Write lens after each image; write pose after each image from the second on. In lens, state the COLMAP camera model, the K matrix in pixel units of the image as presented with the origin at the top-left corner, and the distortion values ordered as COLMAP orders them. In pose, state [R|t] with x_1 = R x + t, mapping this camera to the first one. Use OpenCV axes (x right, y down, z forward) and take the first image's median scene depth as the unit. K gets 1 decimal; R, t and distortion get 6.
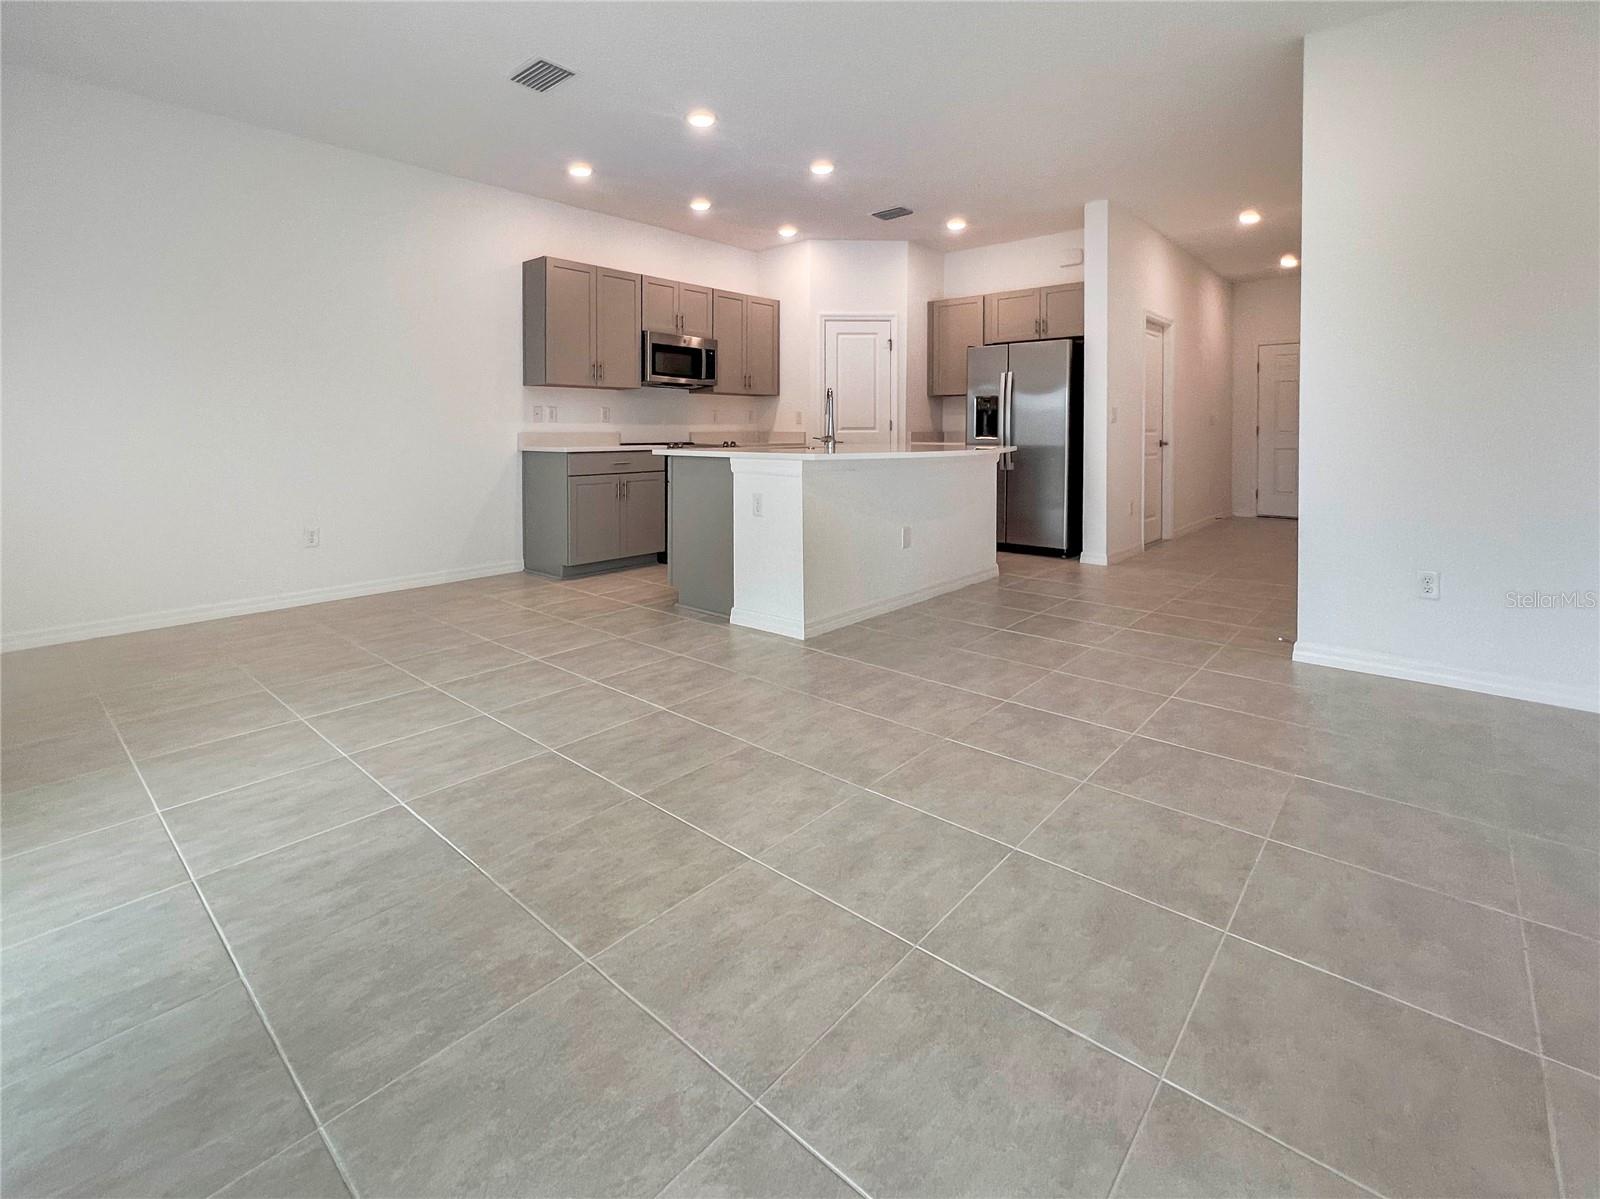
lens RADIAL K [[716.8, 0, 800.3], [0, 716.8, 578.1], [0, 0, 1]] dist [-0.001516, -0.000165]
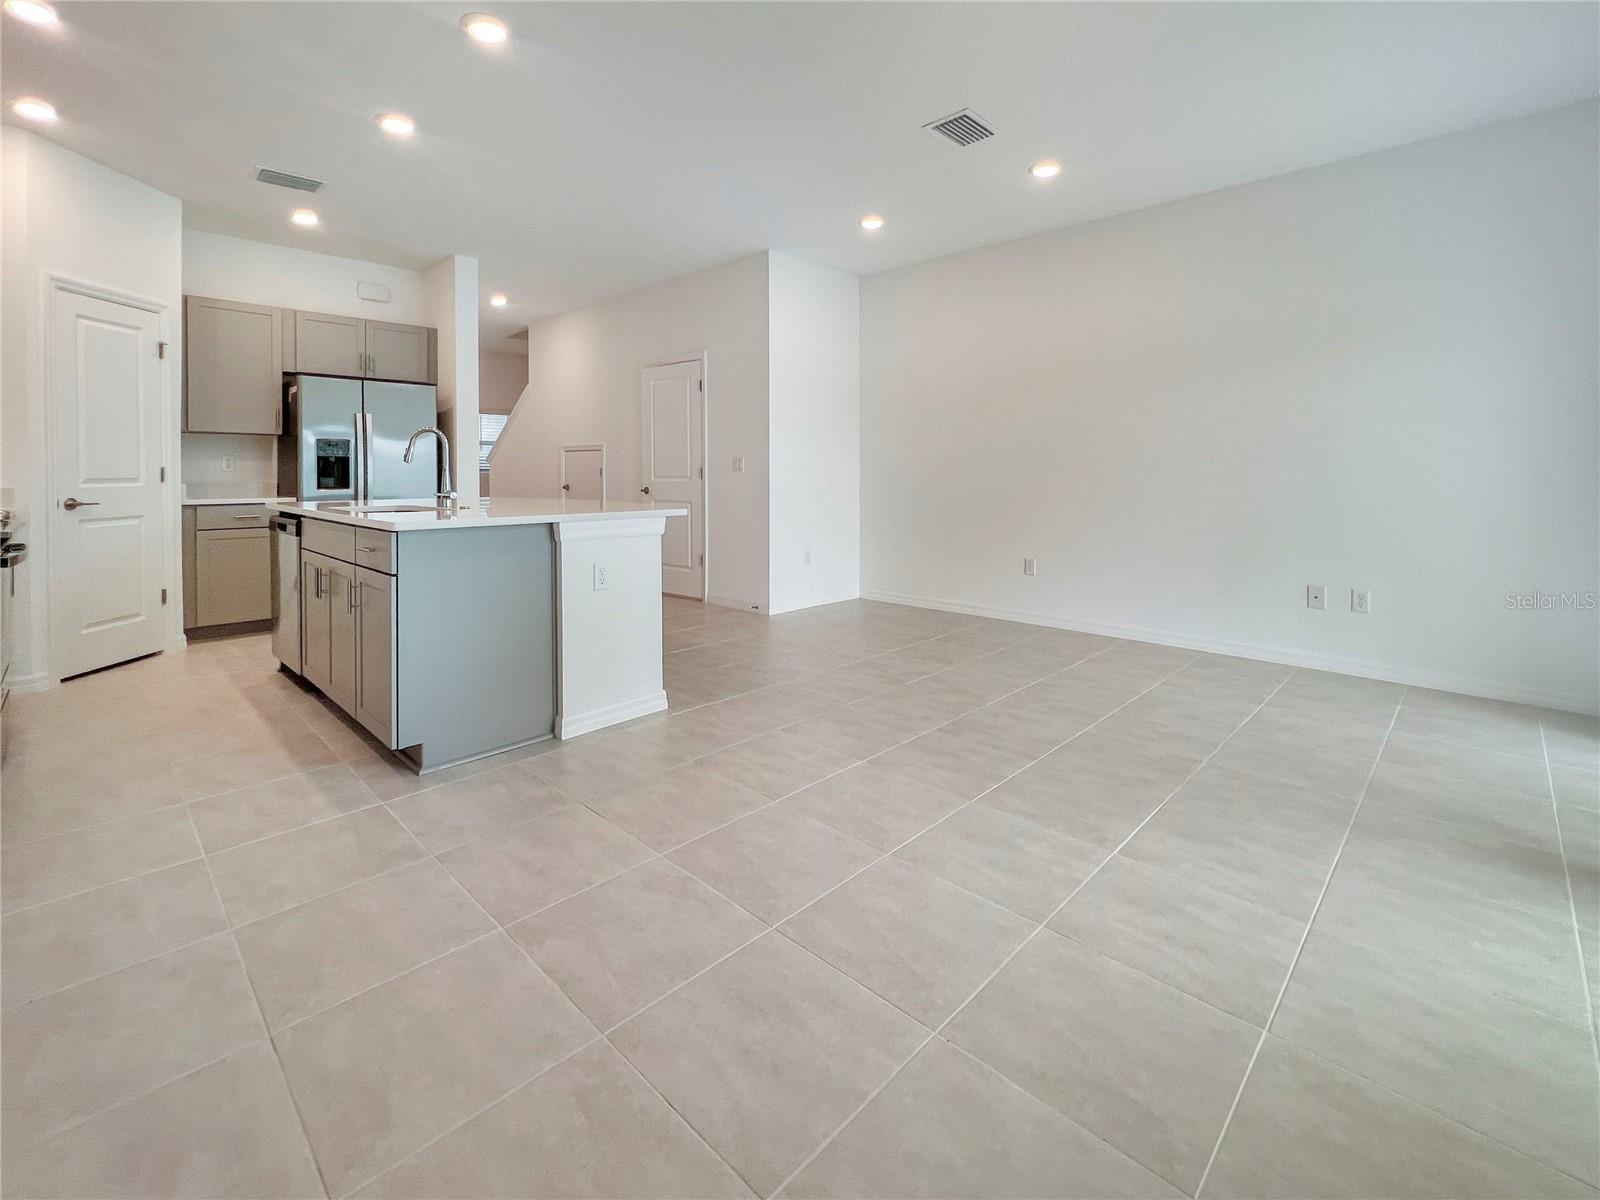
lens RADIAL K [[701.4, 0, 800.0], [0, 701.4, 600.0], [0, 0, 1]] dist [-0.001552, -0.000176]
pose [[0.055385, -0.179596, 0.982180, -0.782792], [0.202716, 0.965225, 0.165065, -0.152291], [-0.977670, 0.189962, 0.089866, 0.669324]]
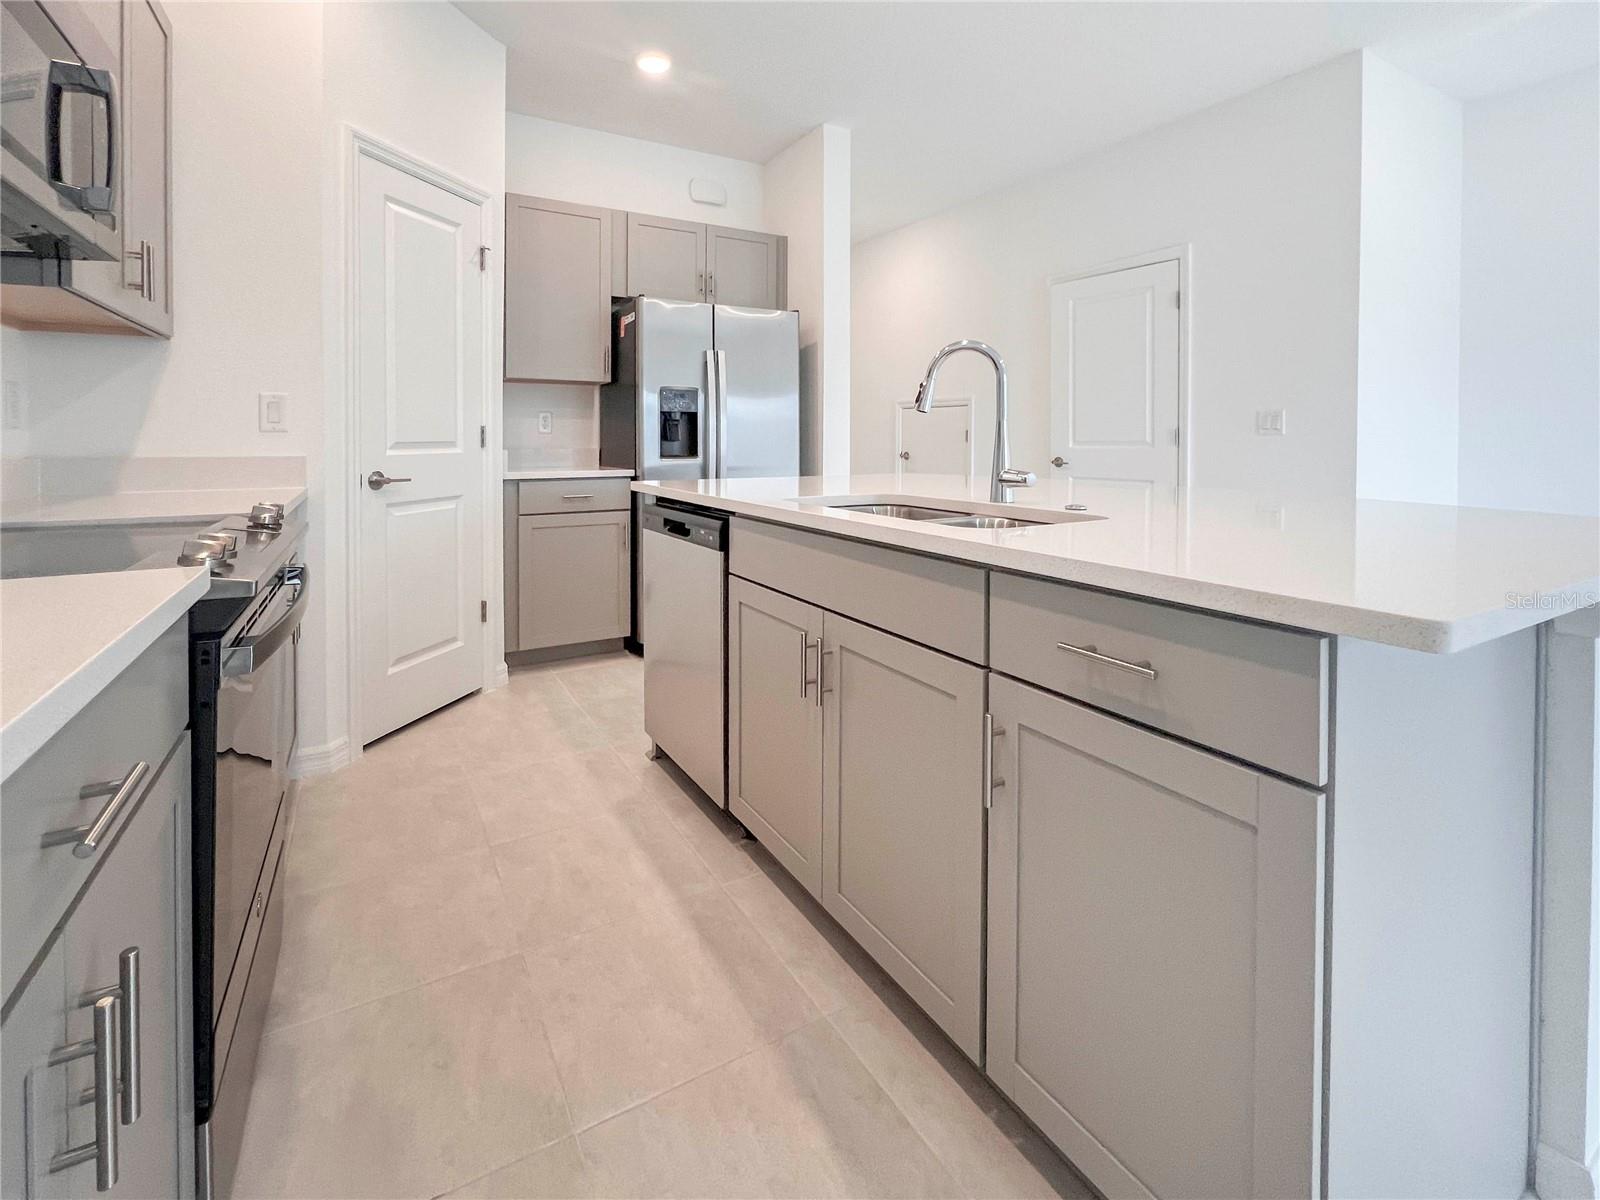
lens RADIAL K [[673.1, 0, 800.0], [0, 673.1, 600.0], [0, 0, 1]] dist [-0.002238, -0.000020]
pose [[0.294869, -0.224178, 0.928868, -0.374597], [0.192713, 0.966067, 0.171979, -0.244263], [-0.935903, 0.128294, 0.328065, 1.133338]]
